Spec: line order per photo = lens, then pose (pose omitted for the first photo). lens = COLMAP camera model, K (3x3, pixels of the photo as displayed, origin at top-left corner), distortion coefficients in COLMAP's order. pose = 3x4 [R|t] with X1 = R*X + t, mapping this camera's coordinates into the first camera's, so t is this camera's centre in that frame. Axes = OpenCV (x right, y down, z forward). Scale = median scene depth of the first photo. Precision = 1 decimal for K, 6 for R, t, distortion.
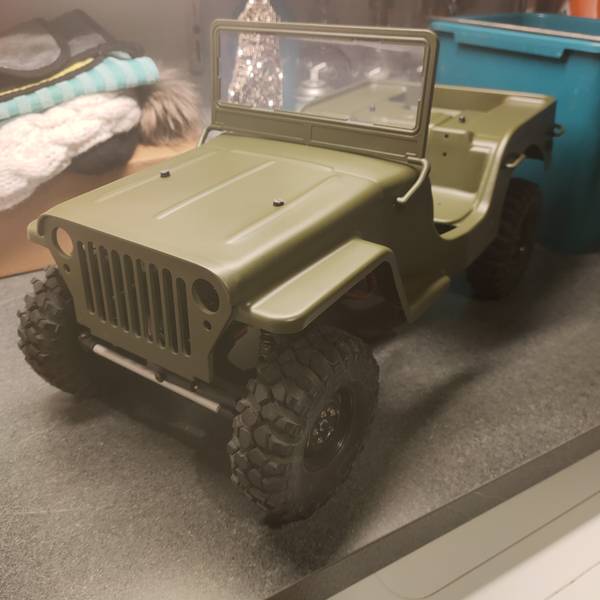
lens RADIAL K [[586.3, 0, 299.7], [0, 586.3, 278.0], [0, 0, 1]] dist [0.010897, -0.048585]
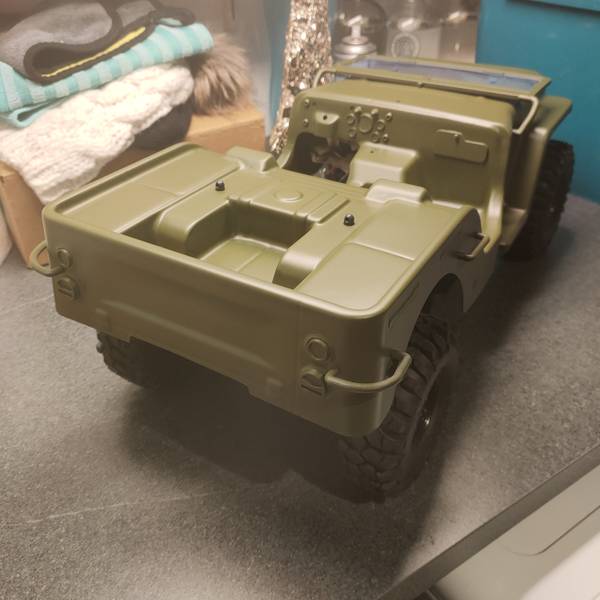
lens RADIAL K [[586.3, 0, 299.7], [0, 586.3, 278.0], [0, 0, 1]] dist [0.010897, -0.048585]
pose [[0.998834, -0.043192, 0.021585, -0.141423], [0.040929, 0.994529, 0.096103, -0.048169], [-0.025618, -0.095108, 0.995137, -0.006370]]
